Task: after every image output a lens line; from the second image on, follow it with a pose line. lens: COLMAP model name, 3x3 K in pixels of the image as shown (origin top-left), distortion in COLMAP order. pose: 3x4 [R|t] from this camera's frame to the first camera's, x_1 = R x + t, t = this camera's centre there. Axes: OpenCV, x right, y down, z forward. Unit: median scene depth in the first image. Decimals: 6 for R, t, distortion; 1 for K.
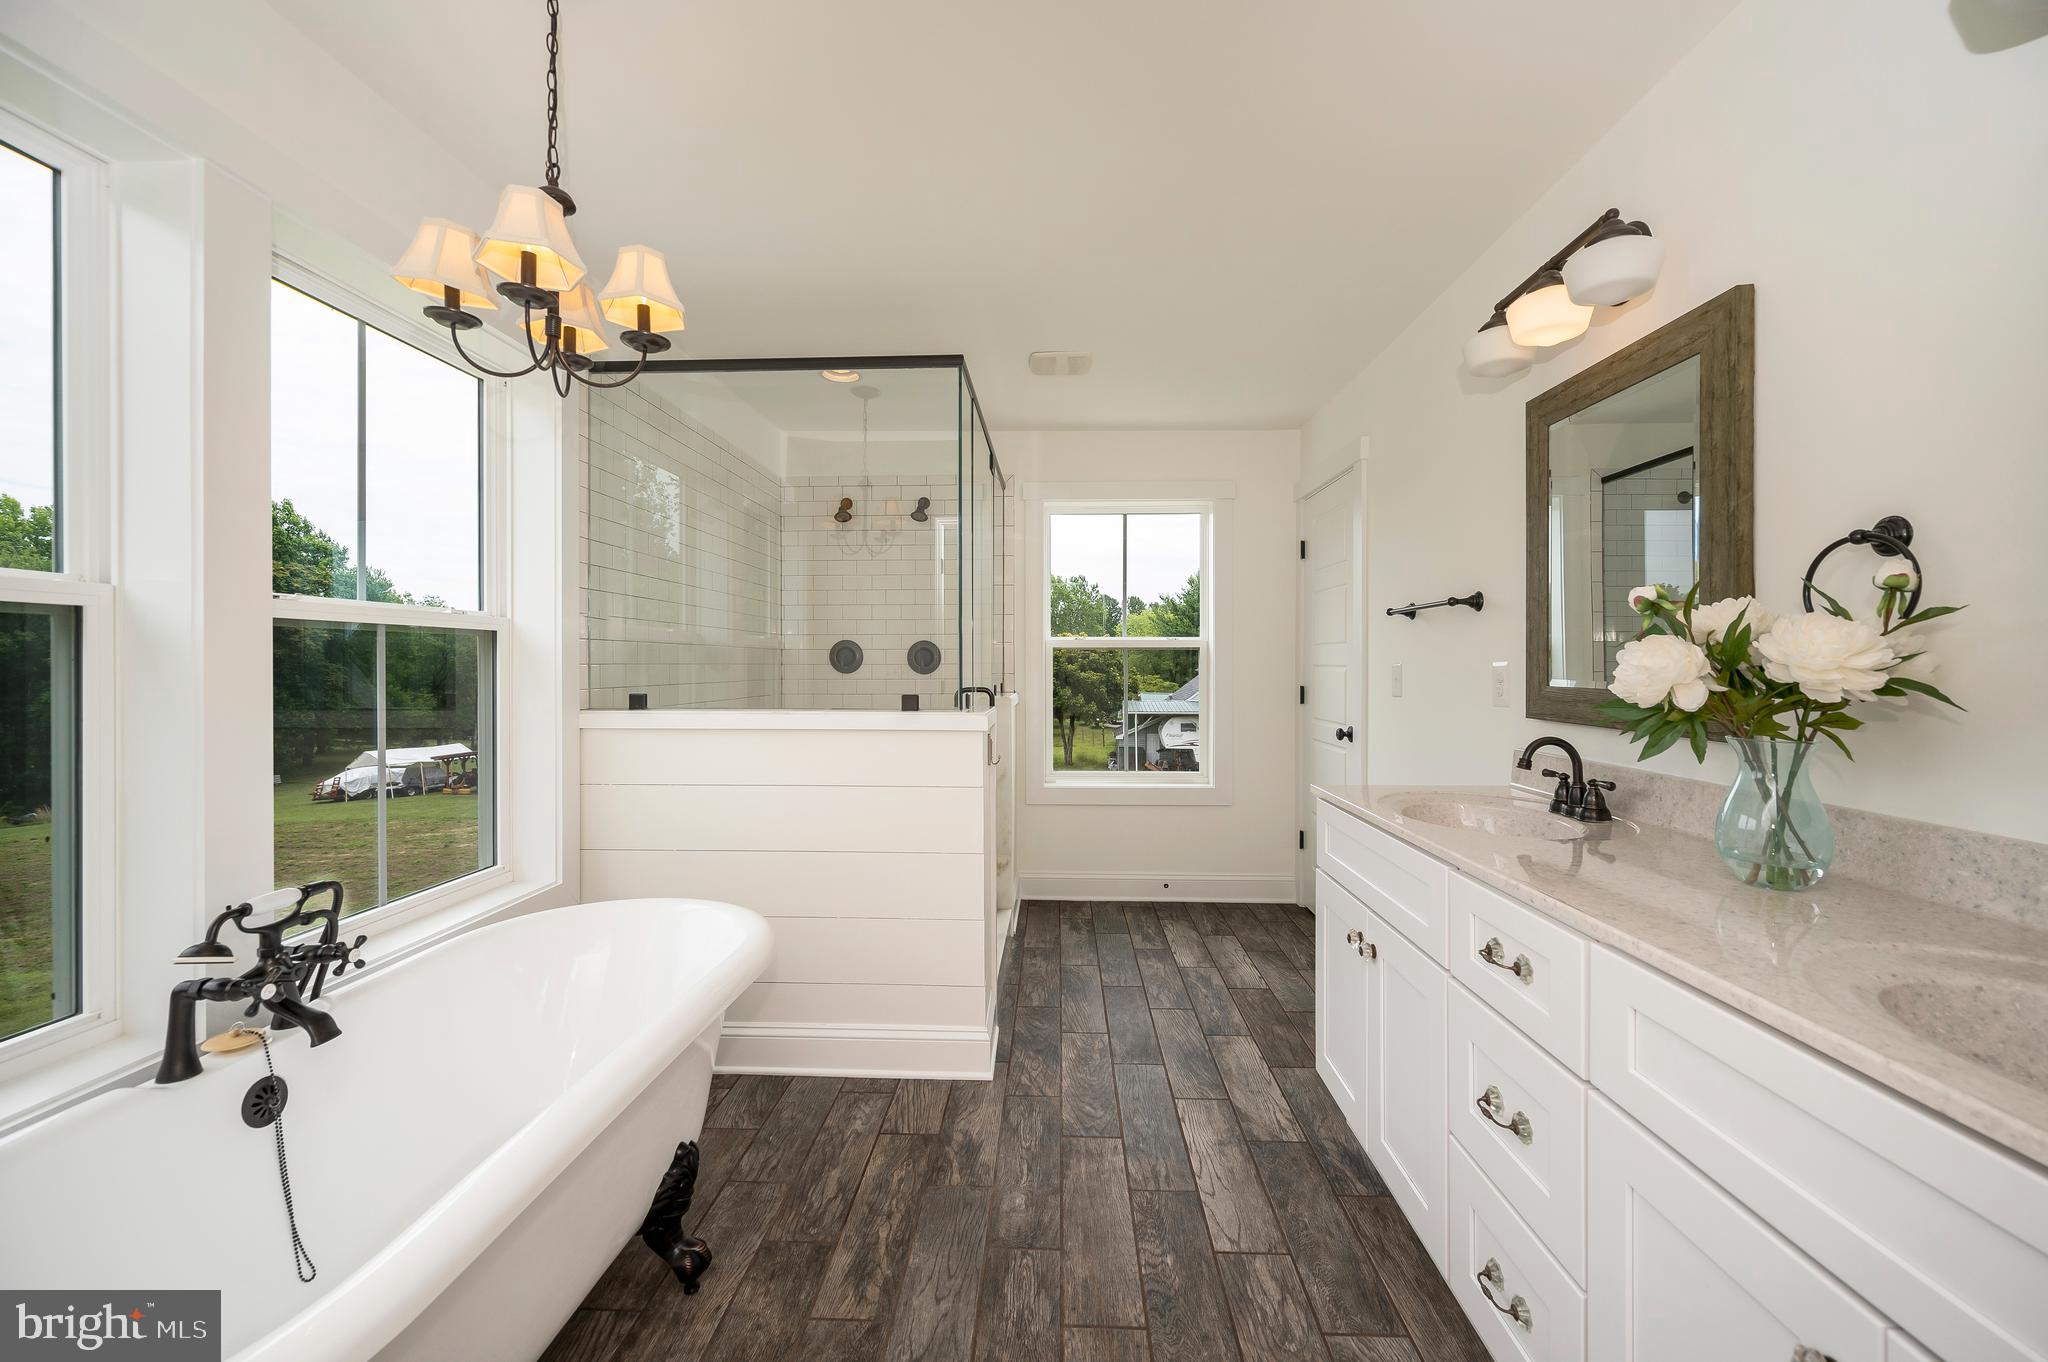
lens RADIAL K [[821.0, 0, 1024.0], [0, 821.0, 681.0], [0, 0, 1]] dist [0.001169, 0.000153]
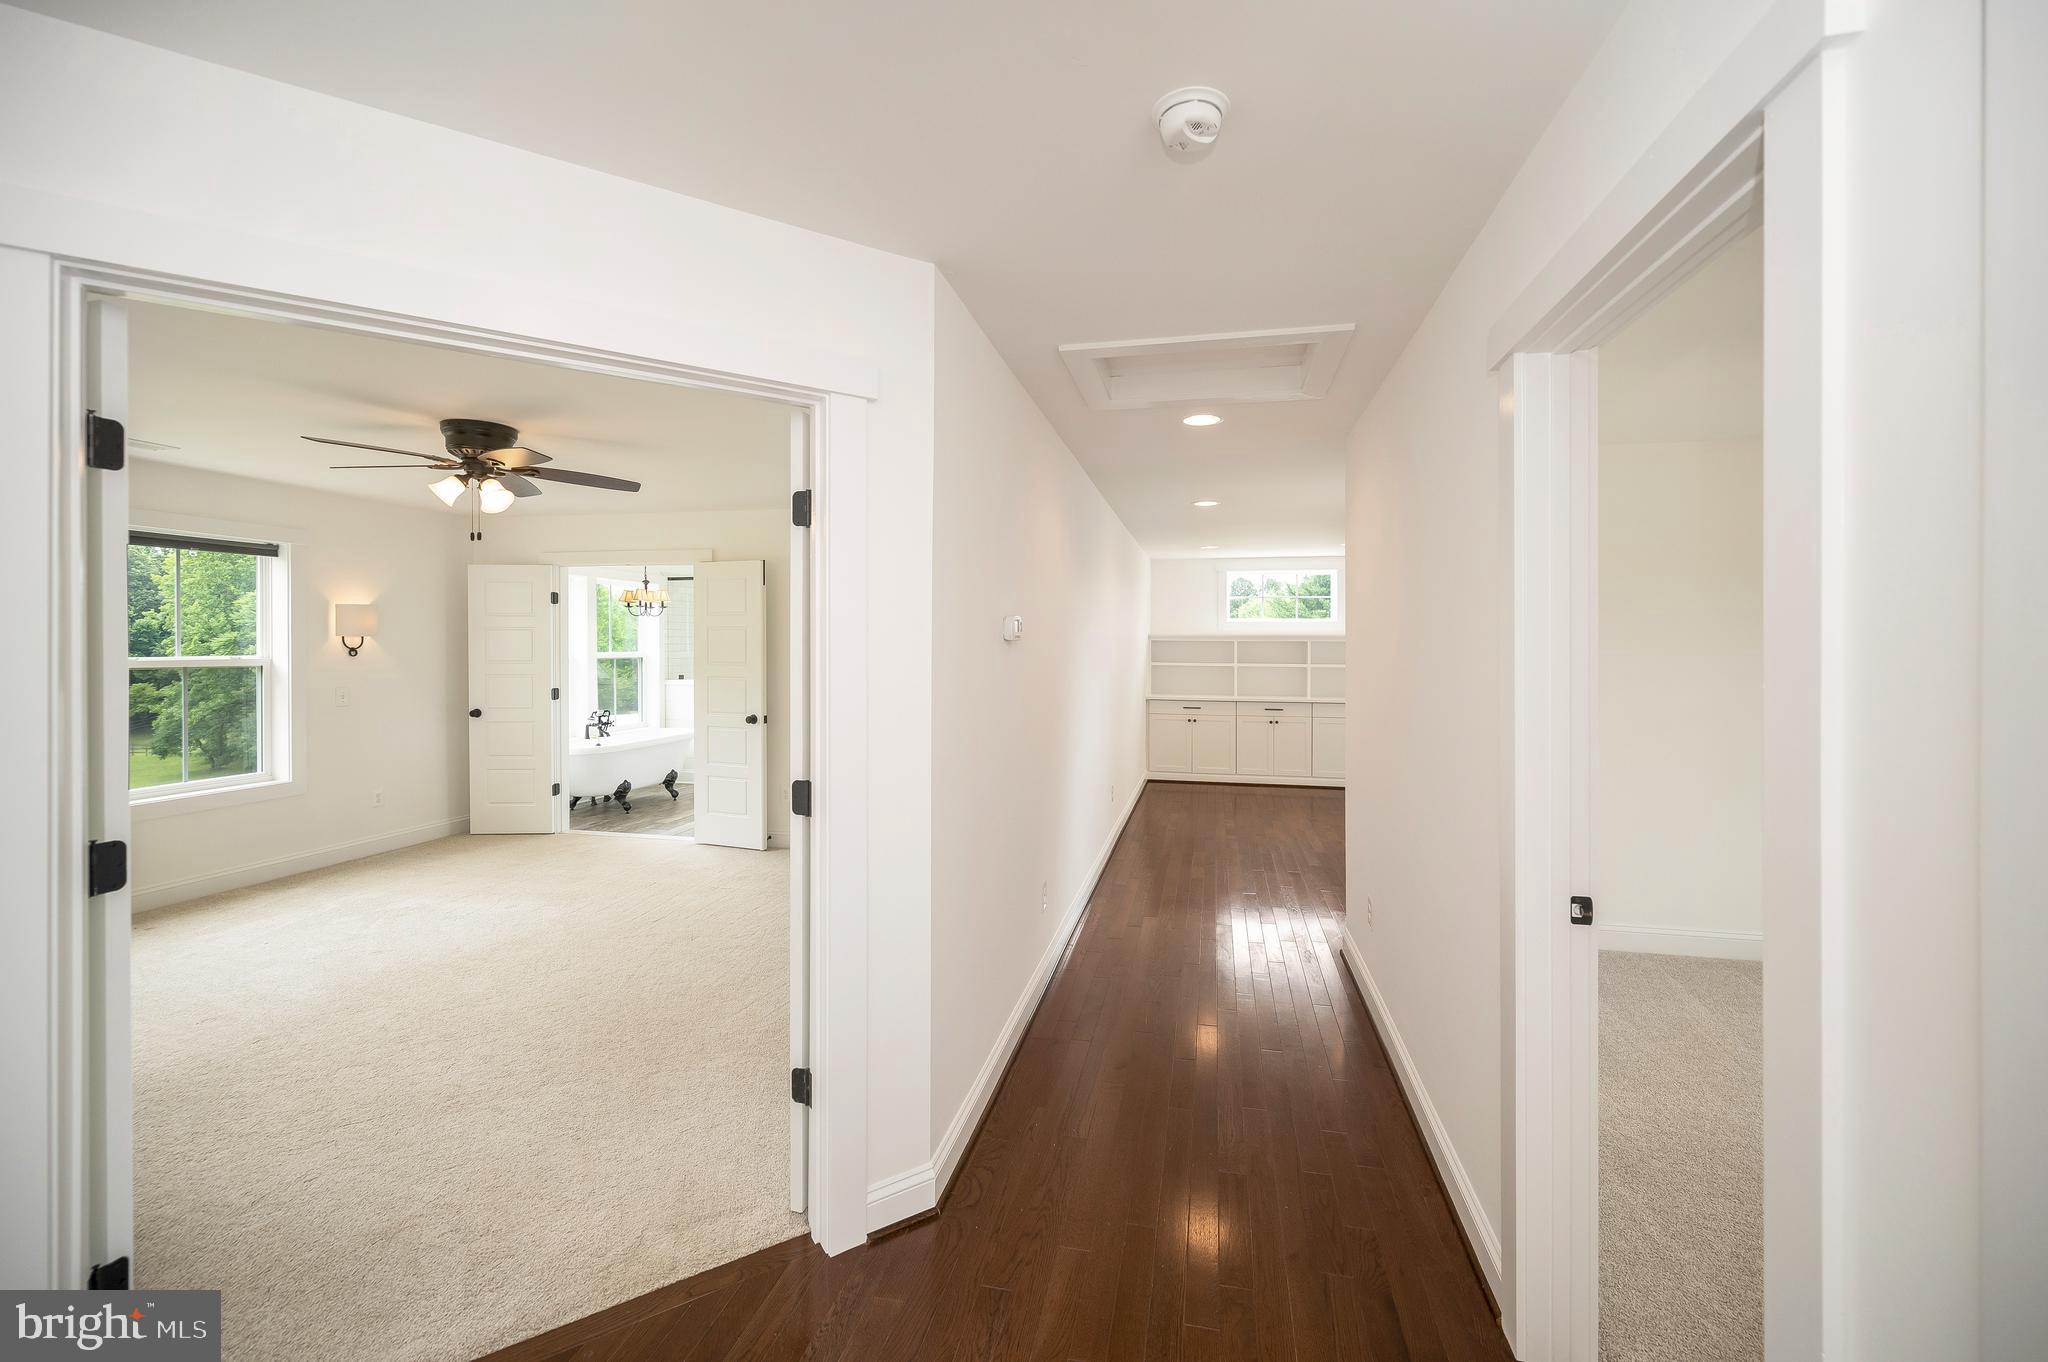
lens RADIAL K [[824.6, 0, 1050.1], [0, 824.6, 647.2], [0, 0, 1]] dist [-0.000227, -0.000065]
pose [[0.987742, 0.005184, -0.156011, 2.265136], [-0.007713, 0.999848, -0.015605, -0.082592], [0.155906, 0.016617, 0.987632, -3.090128]]
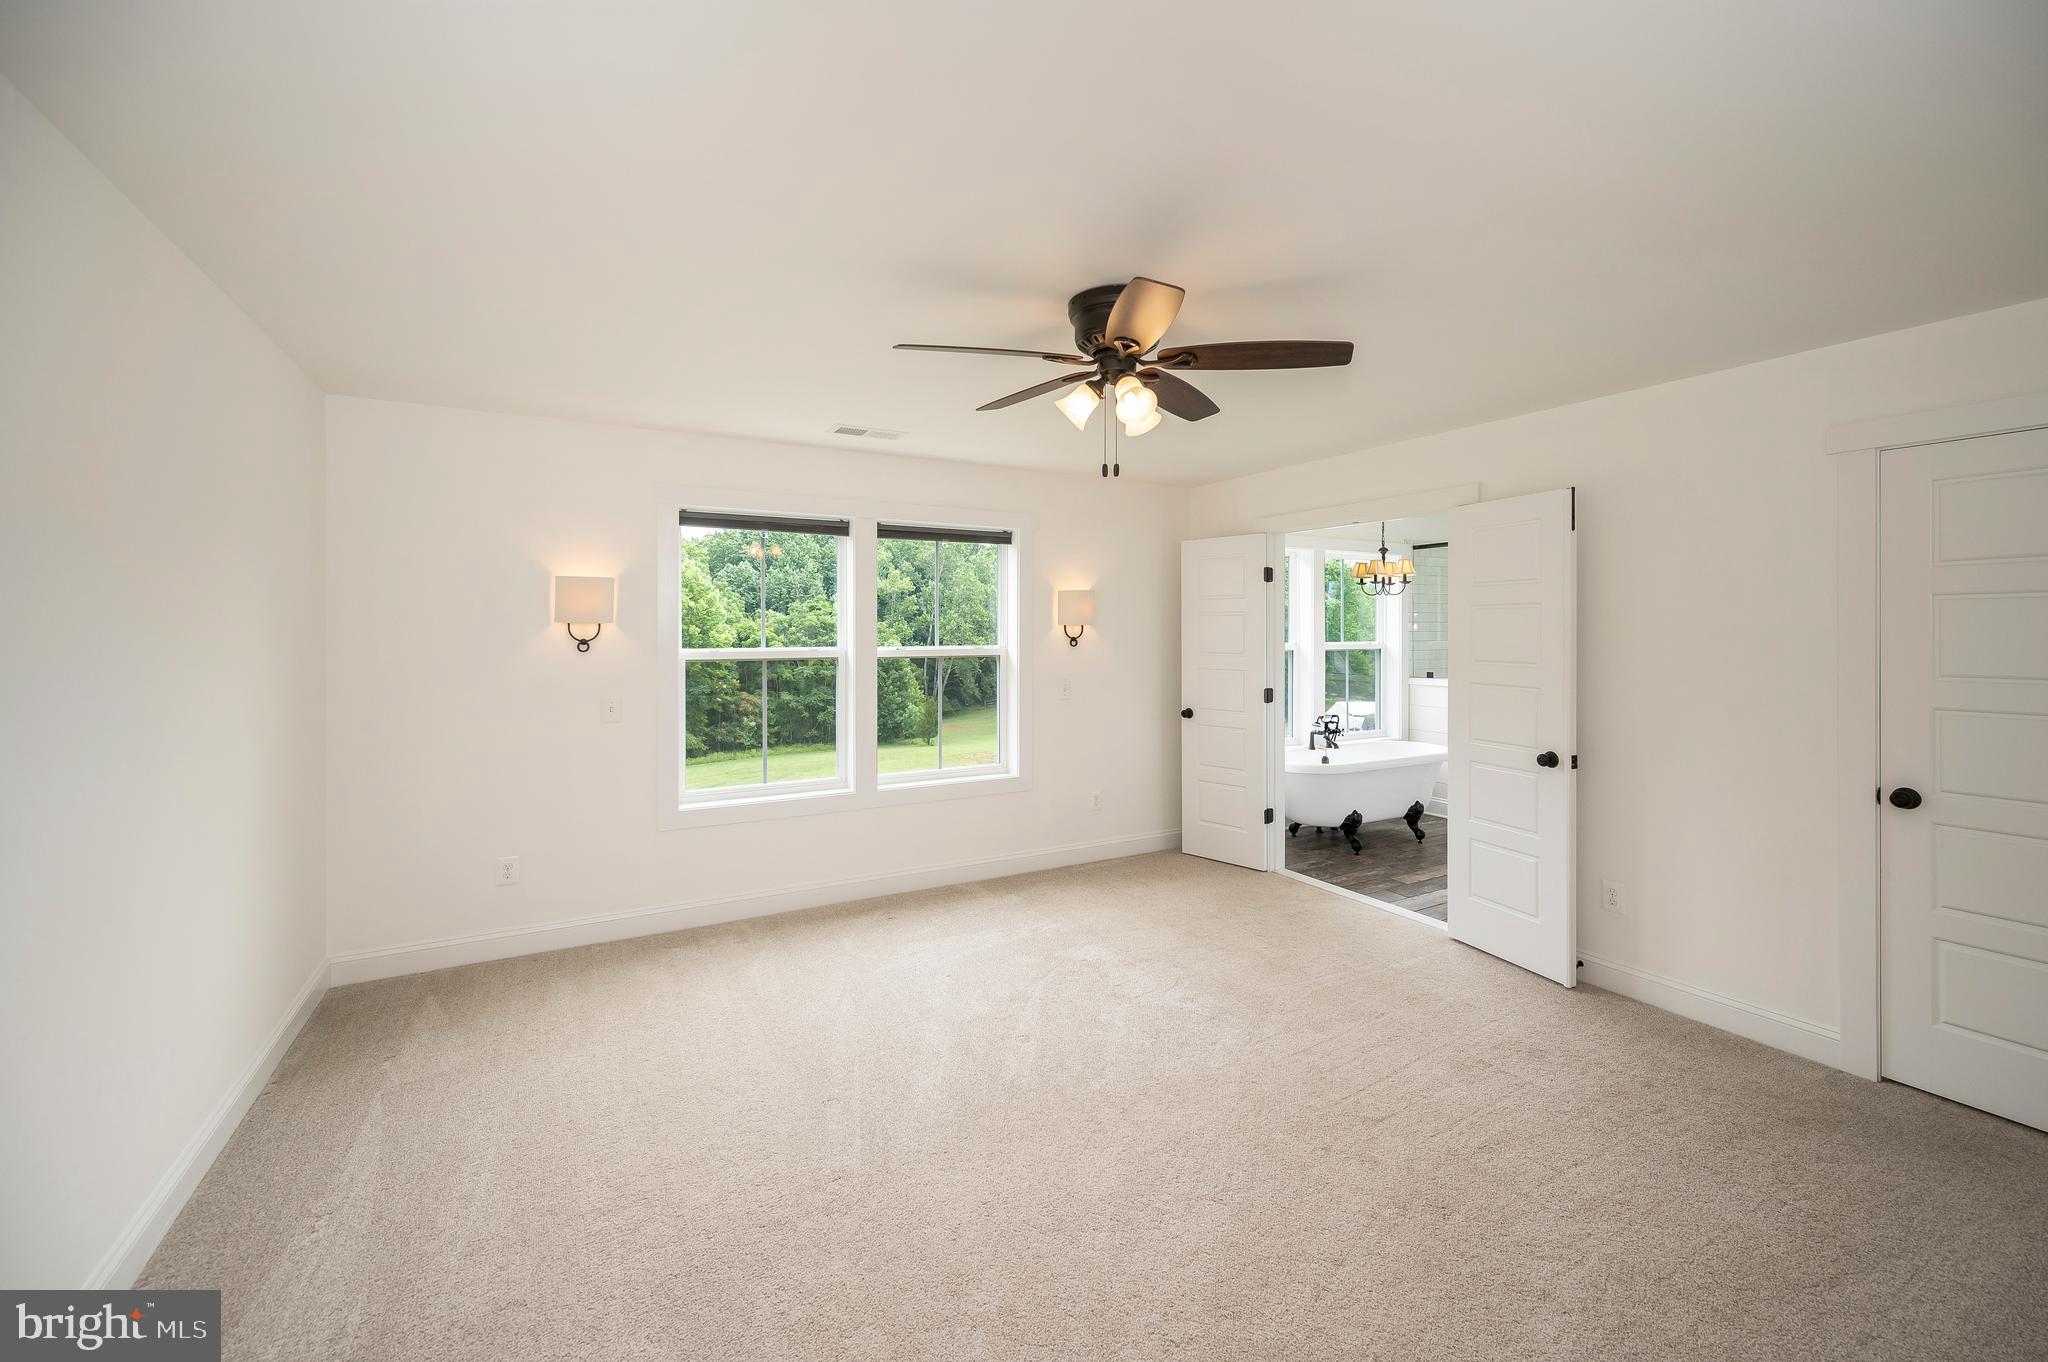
lens RADIAL K [[833.9, 0, 1036.2], [0, 833.9, 645.9], [0, 0, 1]] dist [-0.000571, 0.000269]
pose [[0.521877, 0.015195, -0.852885, 1.614971], [-0.014751, 0.999853, 0.008787, -0.102931], [0.852893, 0.007995, 0.522024, -2.069514]]
